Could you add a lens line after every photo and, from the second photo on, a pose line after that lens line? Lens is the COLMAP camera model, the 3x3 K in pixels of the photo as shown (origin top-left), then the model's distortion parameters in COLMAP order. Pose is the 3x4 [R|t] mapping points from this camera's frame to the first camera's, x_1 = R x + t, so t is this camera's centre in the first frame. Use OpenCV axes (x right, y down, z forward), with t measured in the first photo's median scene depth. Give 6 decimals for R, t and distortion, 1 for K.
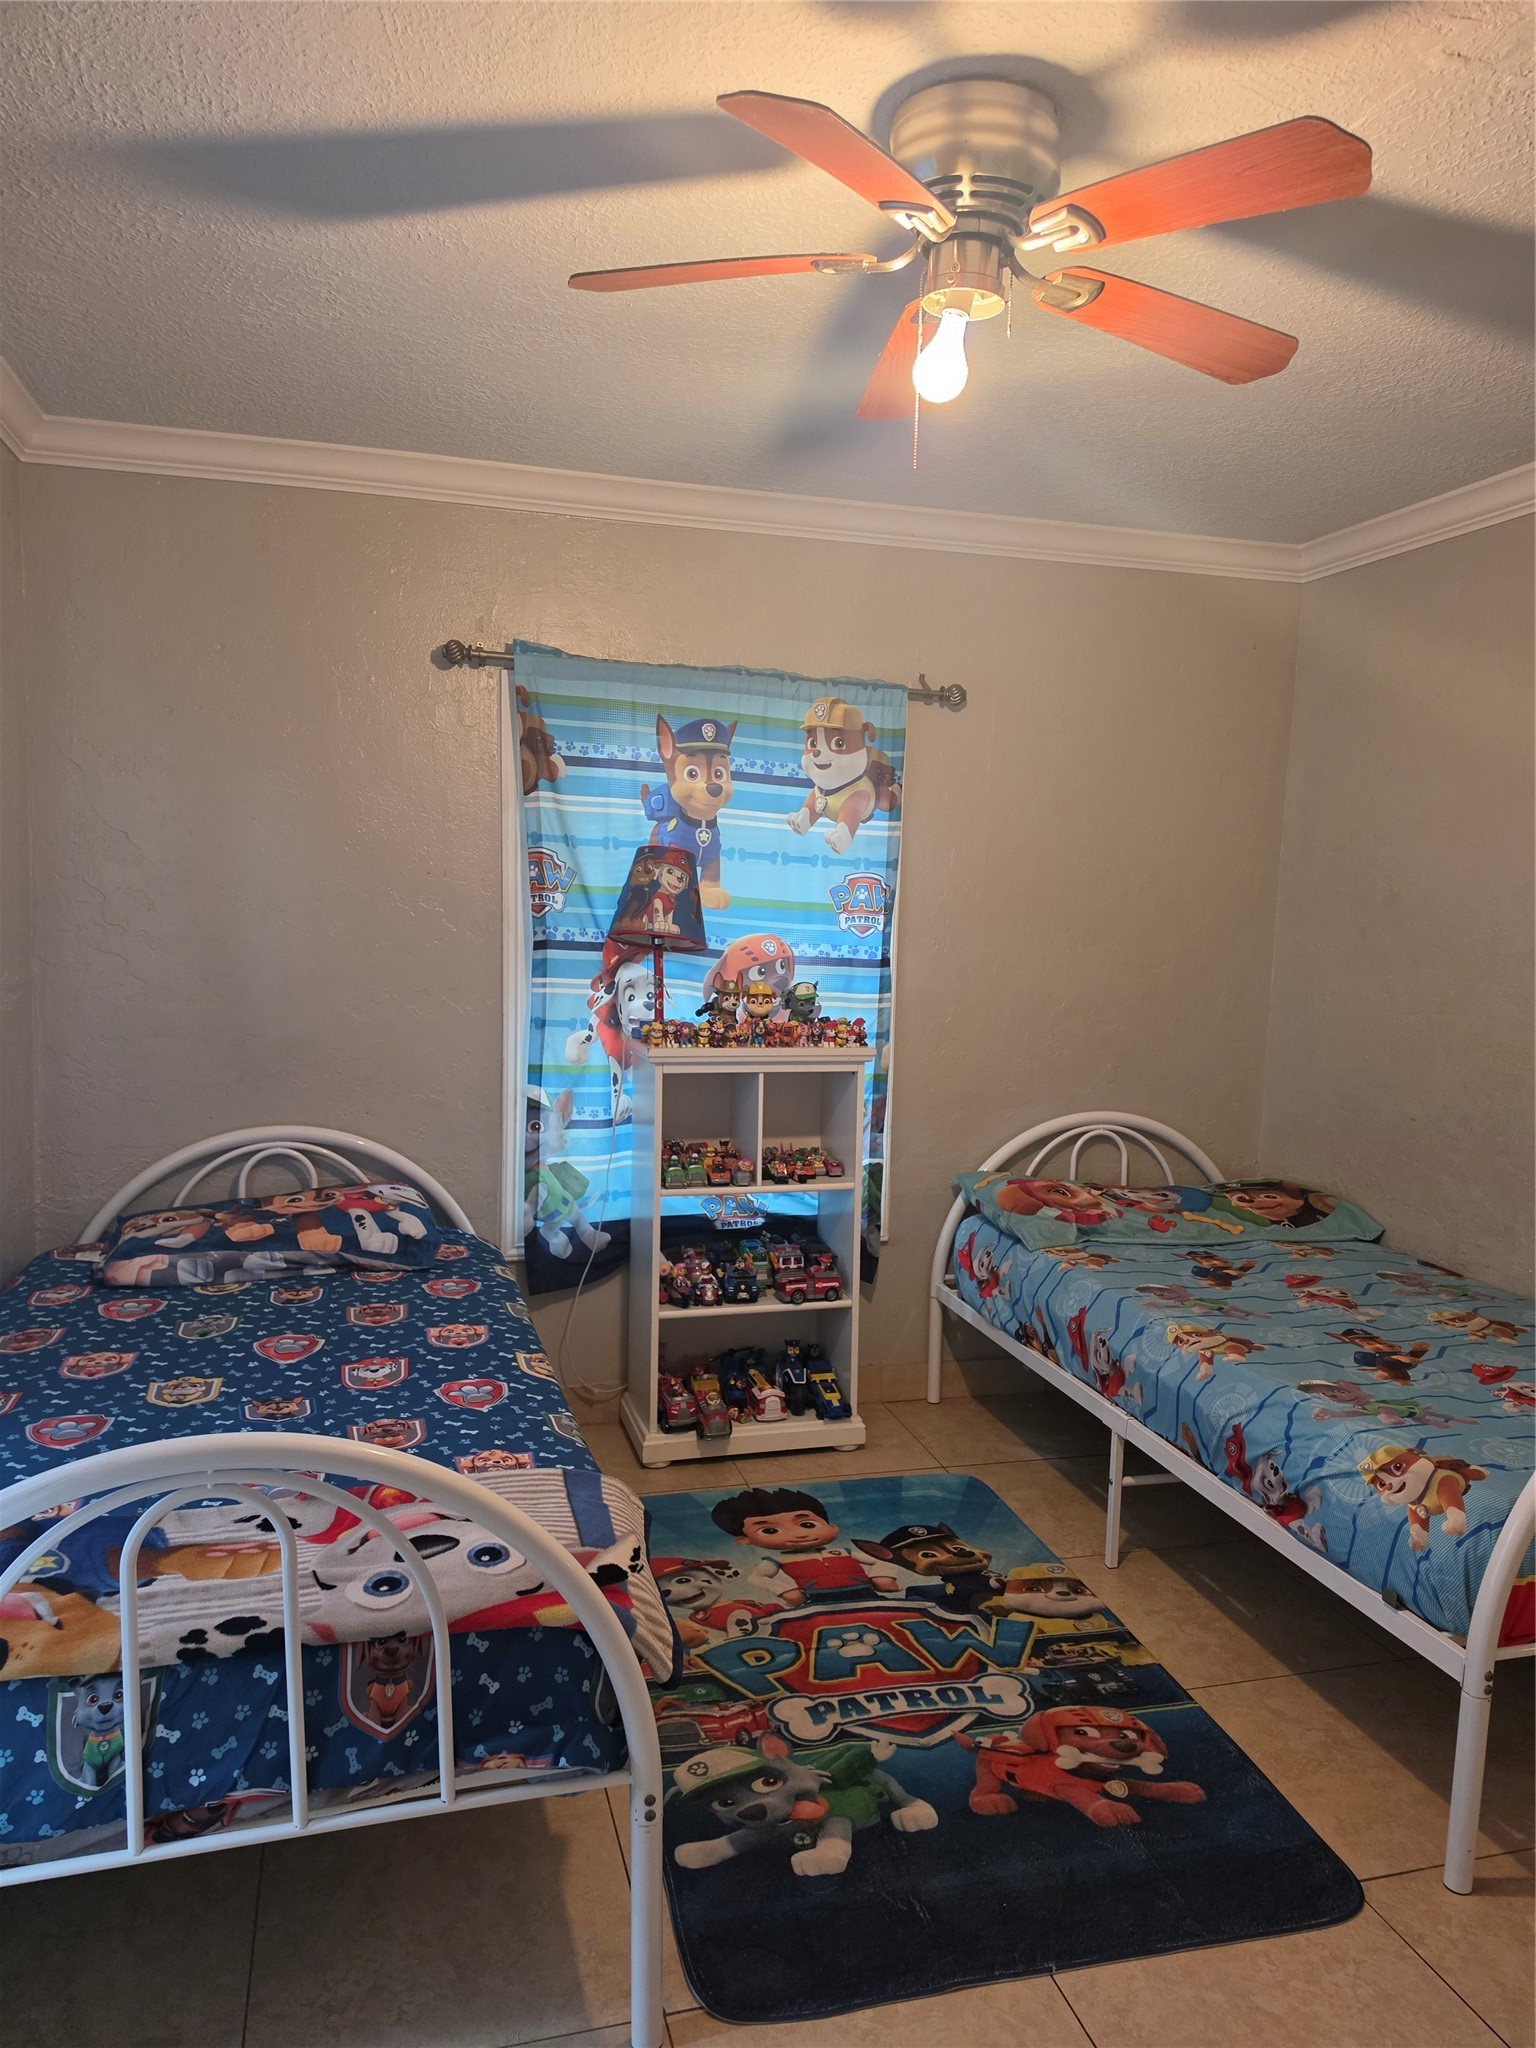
lens RADIAL K [[1412.1, 0, 843.7], [0, 1412.1, 1039.5], [0, 0, 1]] dist [0.079013, -0.099410]
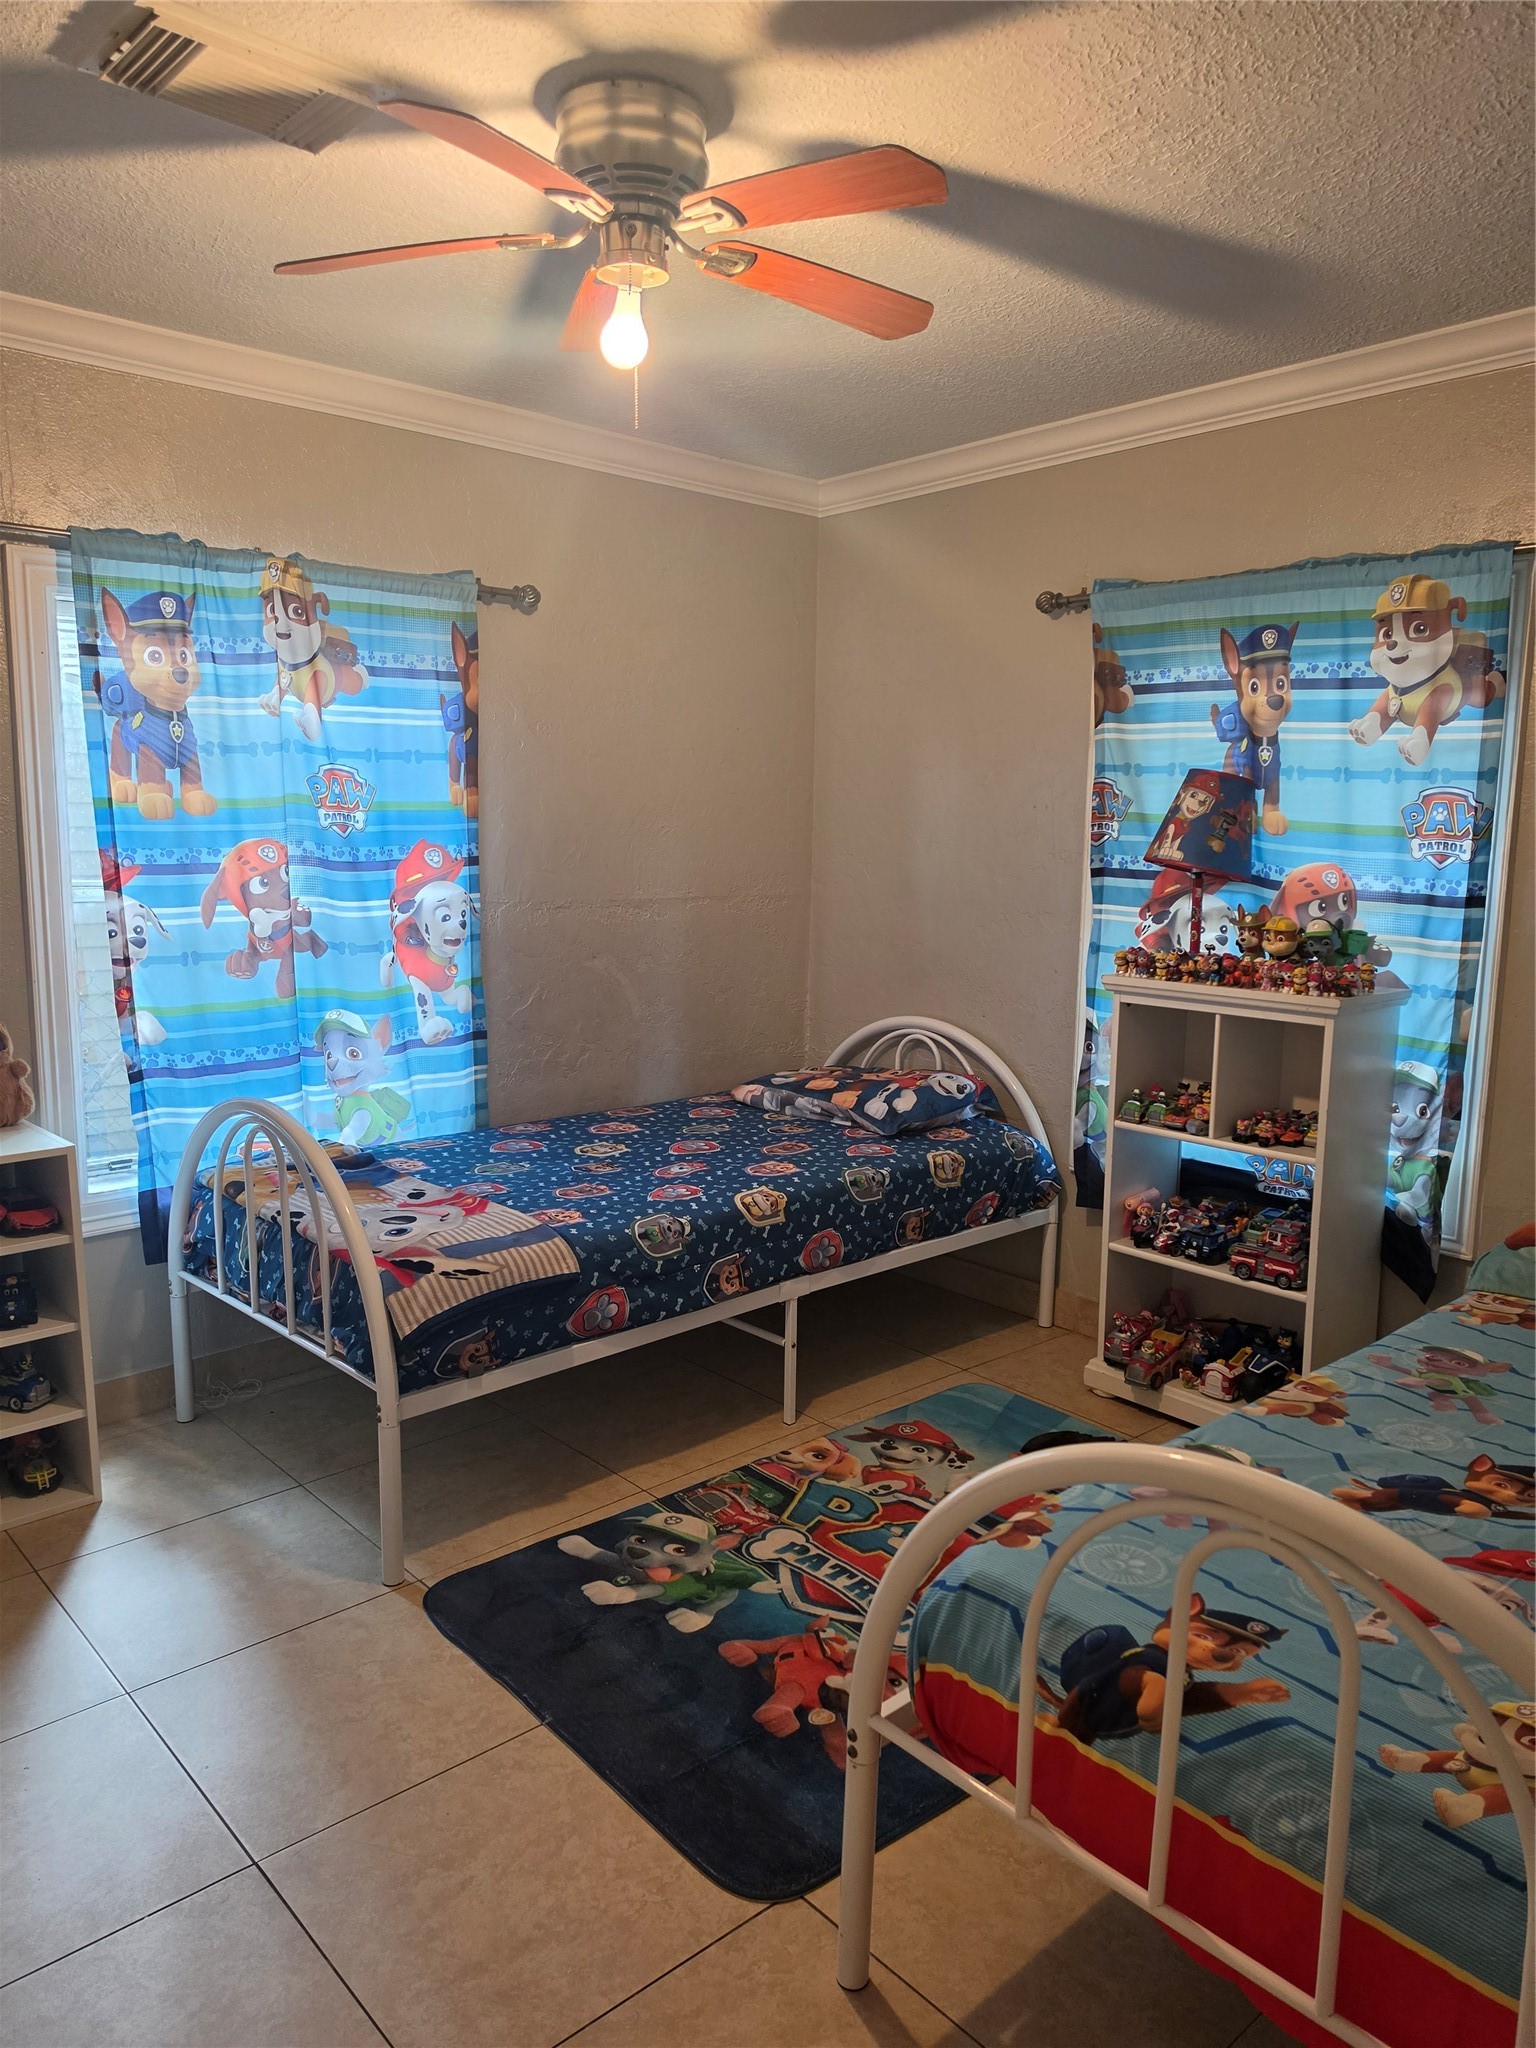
lens RADIAL K [[1412.1, 0, 719.1], [0, 1412.1, 1027.9], [0, 0, 1]] dist [0.079013, -0.099410]
pose [[0.418003, 0.109631, -0.901806, 0.610745], [-0.095886, 0.992471, 0.076208, -0.006038], [0.903371, 0.054616, 0.425368, 0.307121]]
